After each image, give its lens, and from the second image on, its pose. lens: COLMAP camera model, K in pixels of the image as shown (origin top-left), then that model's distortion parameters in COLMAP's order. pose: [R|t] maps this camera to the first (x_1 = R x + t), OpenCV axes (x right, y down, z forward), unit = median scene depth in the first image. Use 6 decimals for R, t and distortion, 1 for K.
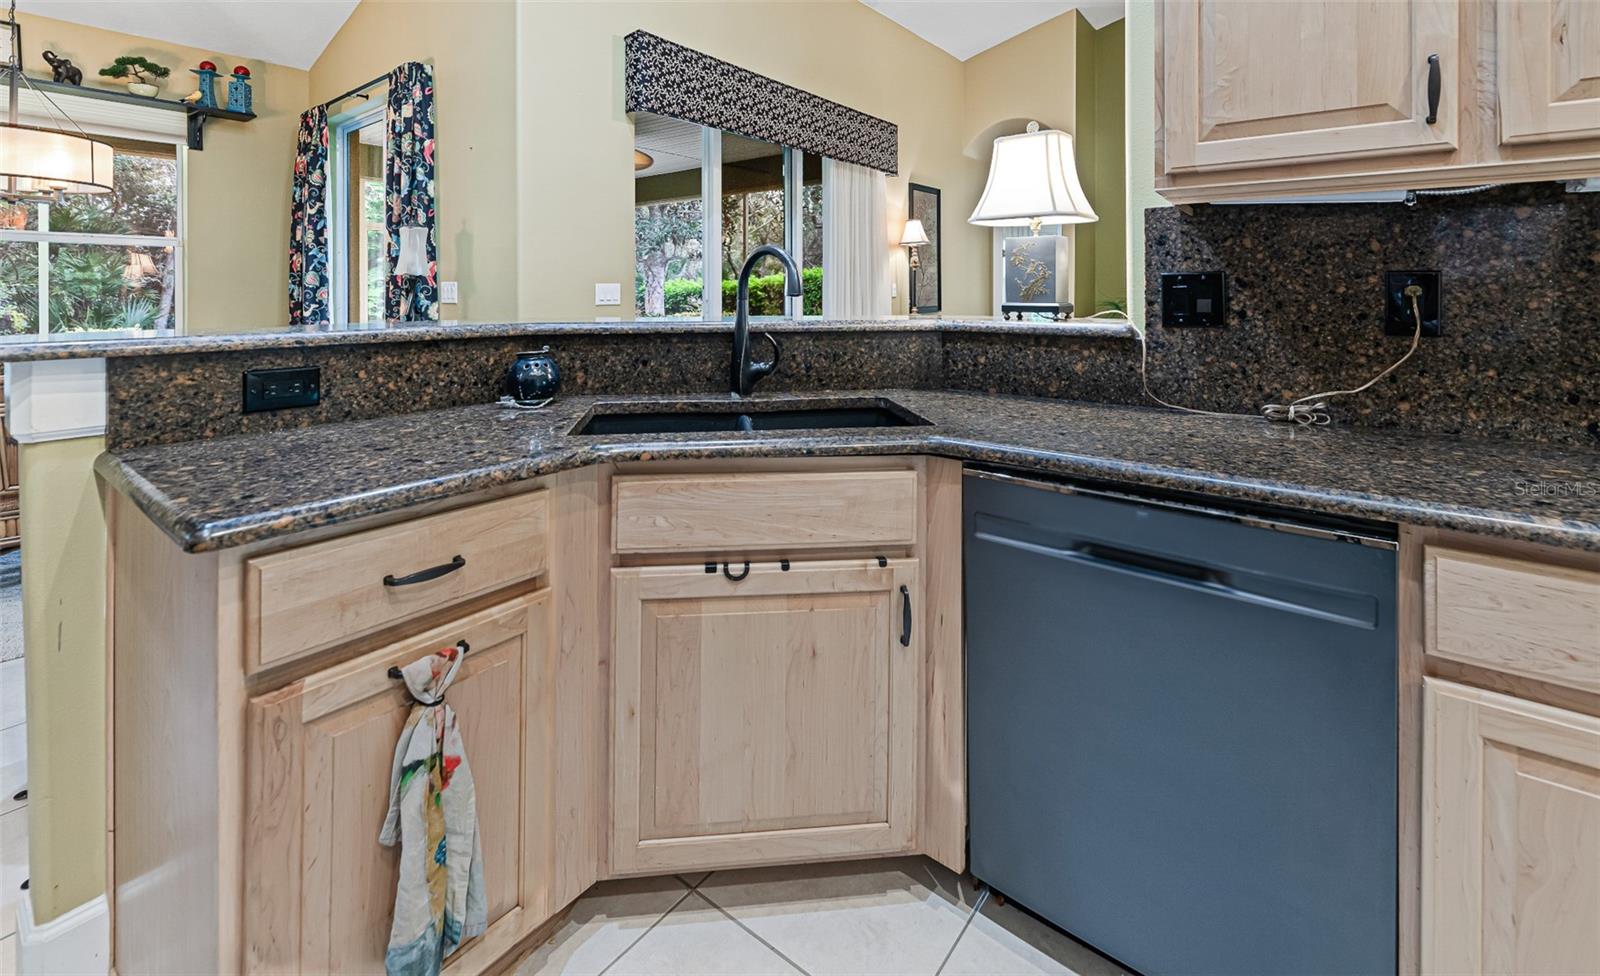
lens RADIAL K [[709.6, 0, 842.1], [0, 709.6, 290.2], [0, 0, 1]] dist [-0.001620, 0.000606]
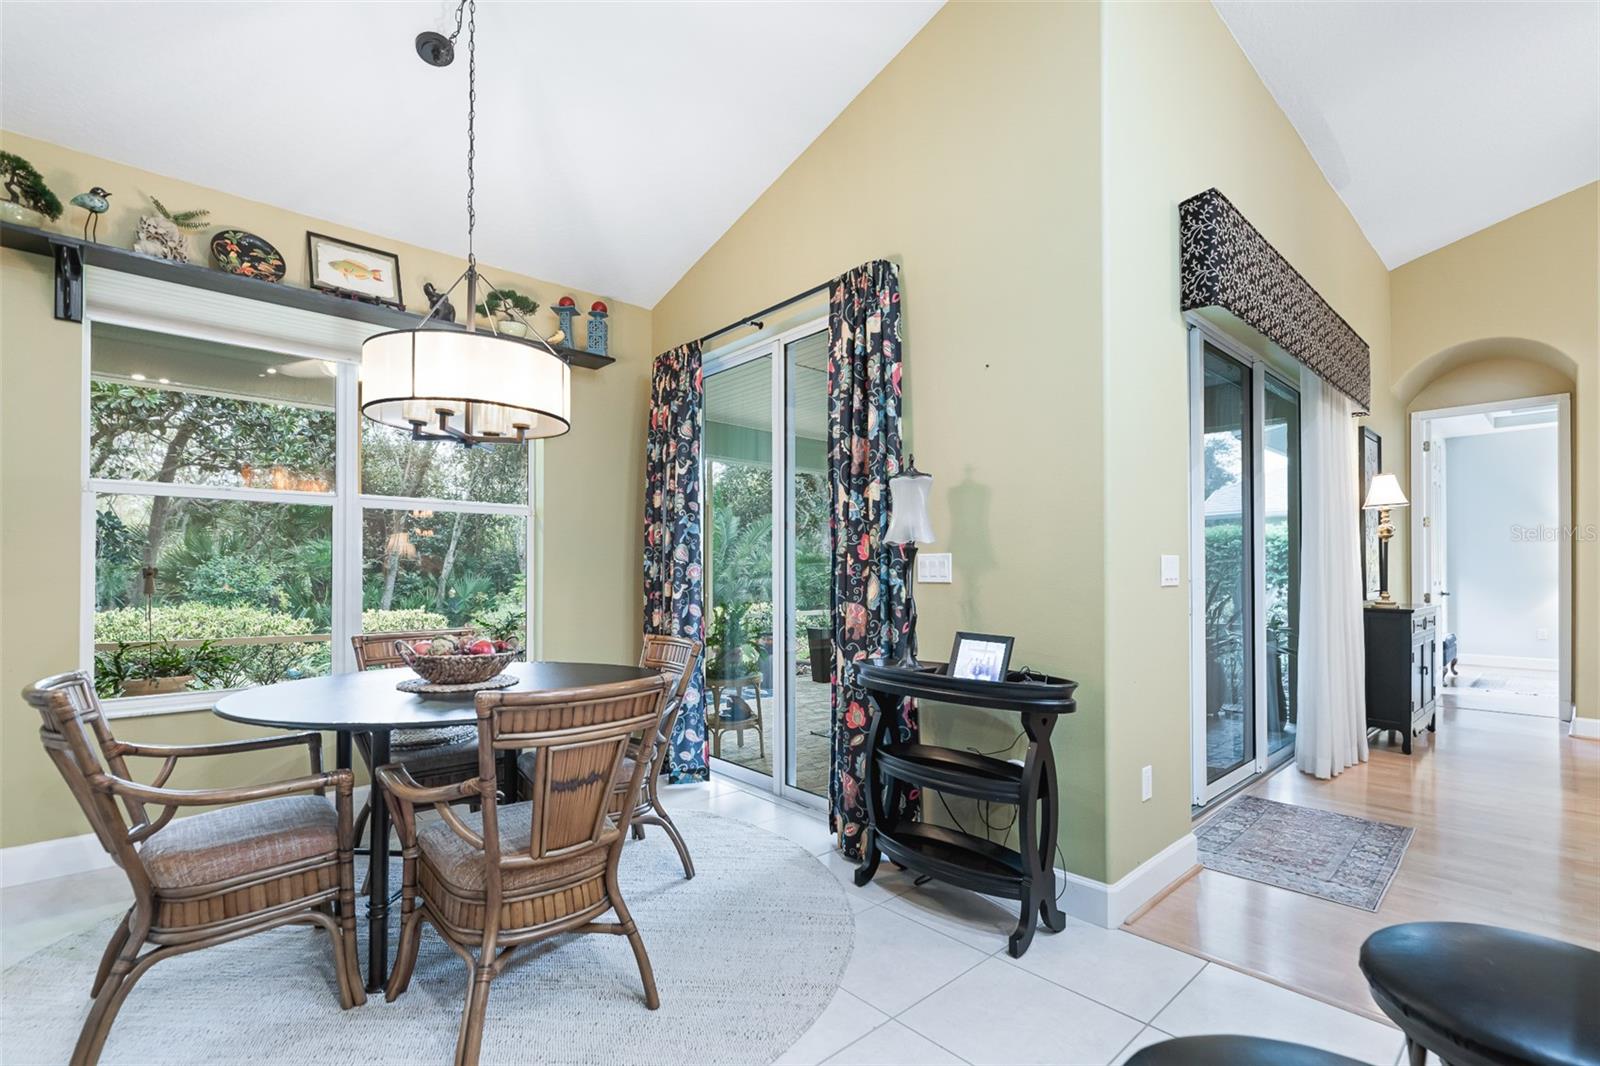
lens RADIAL K [[731.1, 0, 824.0], [0, 731.1, 564.4], [0, 0, 1]] dist [0.000652, 0.002237]
pose [[0.985077, 0.000087, -0.172112, -0.479736], [-0.002620, 0.999892, -0.014487, 0.009527], [0.172092, 0.014721, 0.984971, 0.213195]]
